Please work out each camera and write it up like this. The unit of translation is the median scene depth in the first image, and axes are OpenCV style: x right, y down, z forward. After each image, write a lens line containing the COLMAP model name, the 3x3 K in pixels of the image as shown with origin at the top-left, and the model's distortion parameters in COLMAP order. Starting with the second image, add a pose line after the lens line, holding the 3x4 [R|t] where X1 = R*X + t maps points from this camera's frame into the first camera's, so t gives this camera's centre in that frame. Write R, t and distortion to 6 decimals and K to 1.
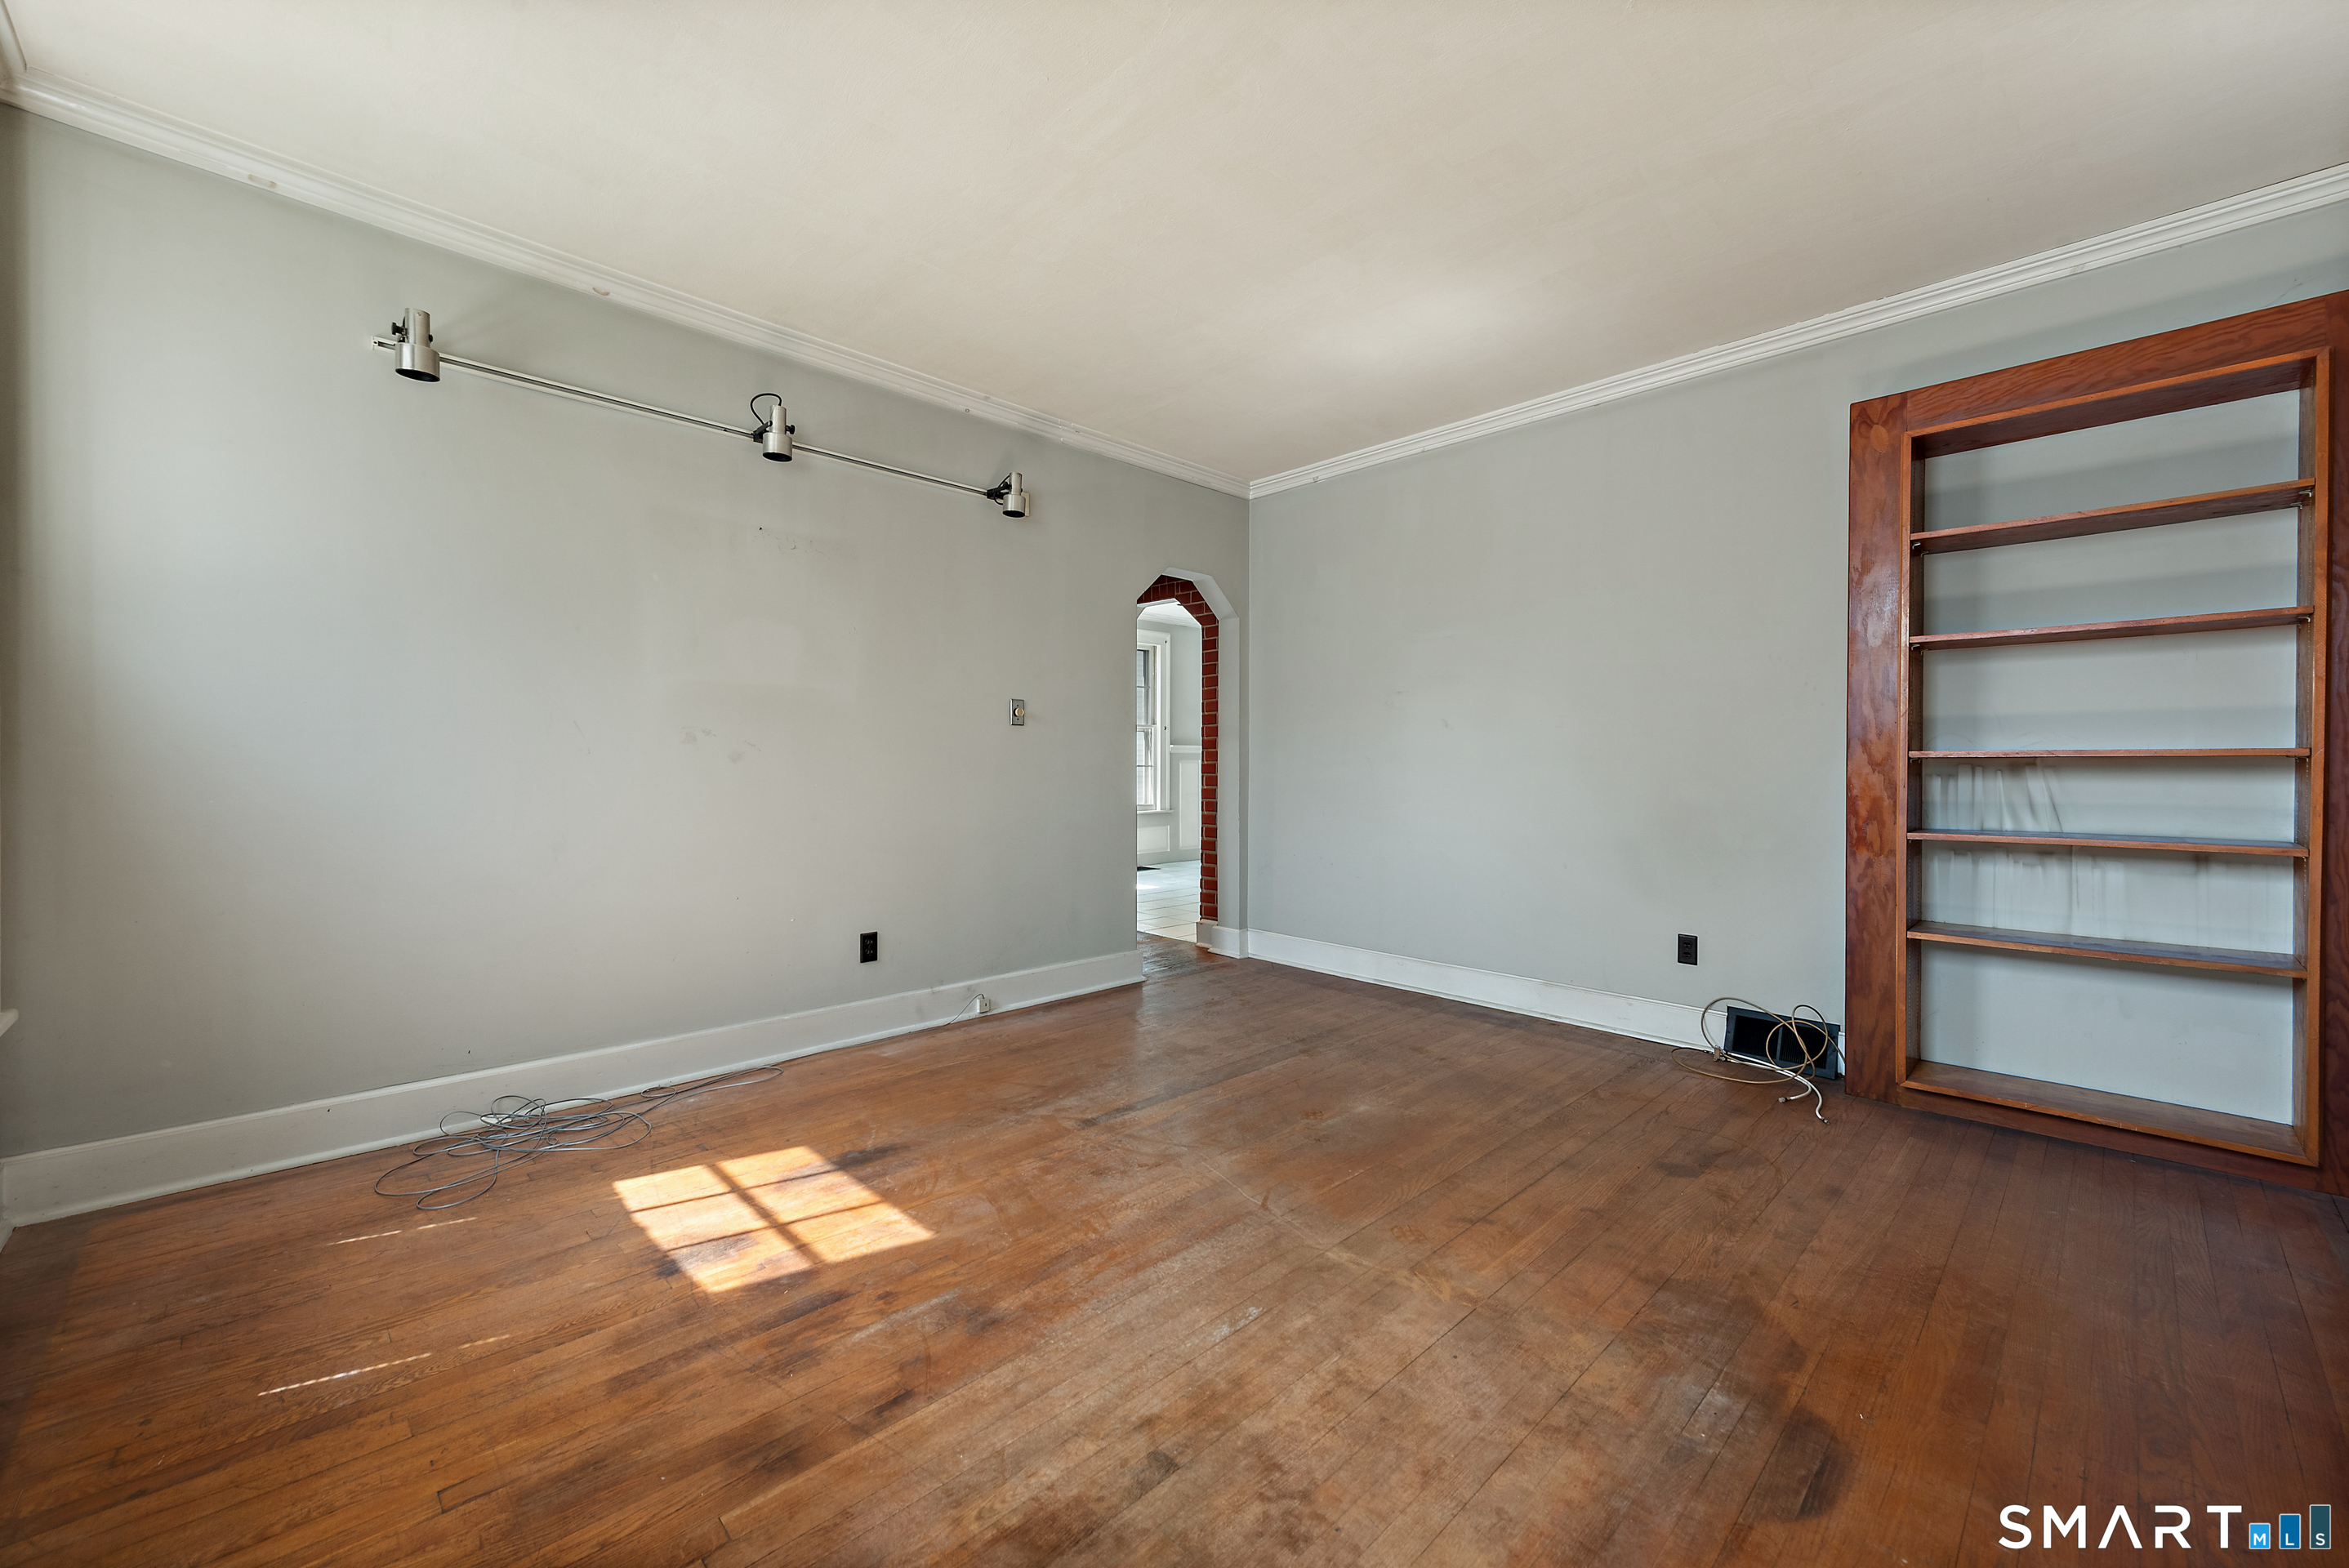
lens RADIAL K [[922.0, 0, 1177.3], [0, 922.0, 760.3], [0, 0, 1]] dist [0.001924, -0.000067]
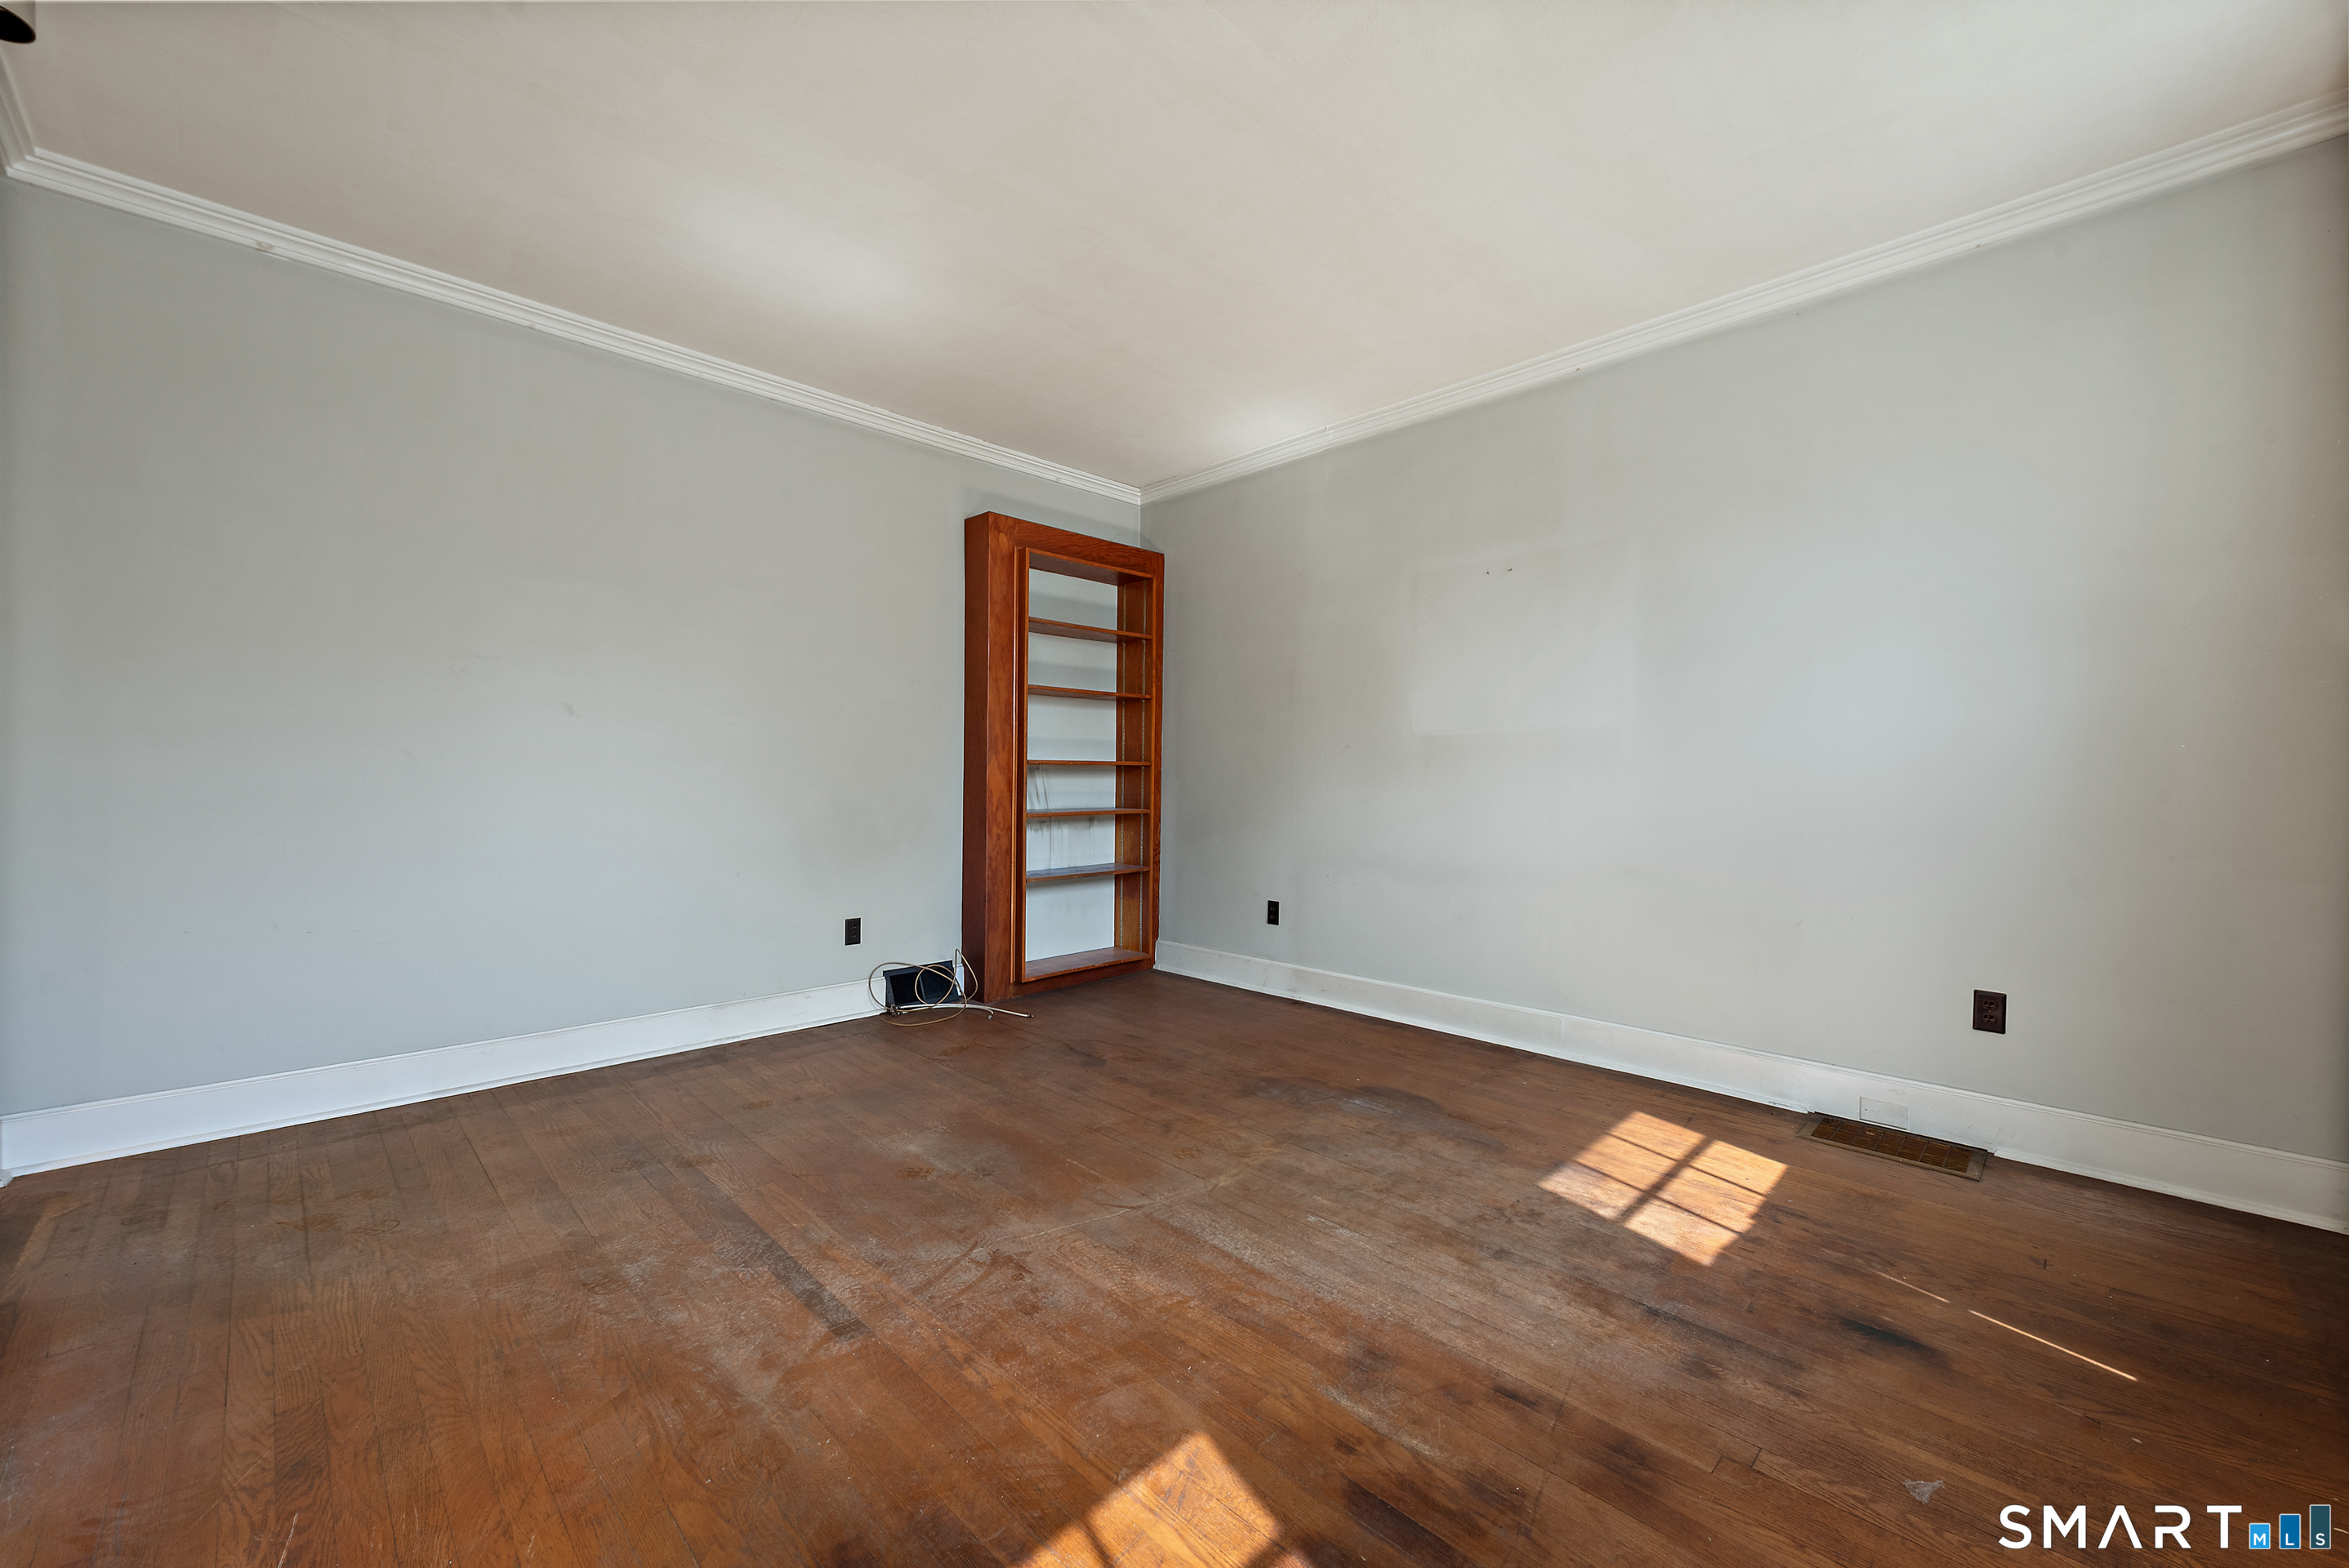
lens RADIAL K [[946.3, 0, 1160.3], [0, 946.3, 785.1], [0, 0, 1]] dist [0.002720, 0.000114]
pose [[-0.012088, -0.019255, 0.999742, -0.918655], [-0.008499, 0.999780, 0.019153, -0.001891], [-0.999891, -0.008265, -0.012249, 0.965541]]
